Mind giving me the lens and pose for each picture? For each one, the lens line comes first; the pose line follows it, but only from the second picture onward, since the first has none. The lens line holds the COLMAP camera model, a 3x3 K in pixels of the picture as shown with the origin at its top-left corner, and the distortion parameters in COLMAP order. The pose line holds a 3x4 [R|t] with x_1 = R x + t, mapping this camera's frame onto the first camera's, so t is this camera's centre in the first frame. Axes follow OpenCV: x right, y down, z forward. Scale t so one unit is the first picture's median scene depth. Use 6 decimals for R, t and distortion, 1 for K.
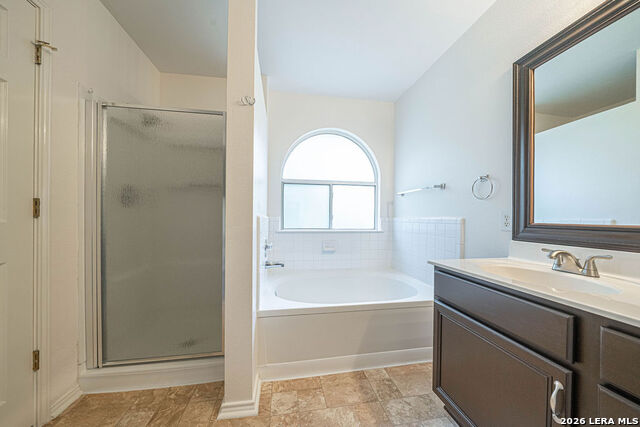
lens RADIAL K [[222.5, 0, 320.6], [0, 222.5, 218.5], [0, 0, 1]] dist [-0.002498, -0.000251]
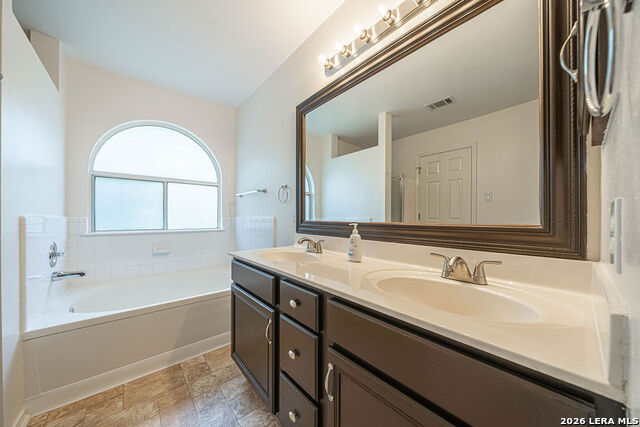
lens RADIAL K [[222.5, 0, 320.6], [0, 222.5, 218.5], [0, 0, 1]] dist [-0.002498, -0.000251]
pose [[0.860799, -0.008642, 0.508871, 0.225871], [0.006839, 0.999962, 0.005413, 0.000024], [-0.508899, -0.001180, 0.860826, -0.229114]]
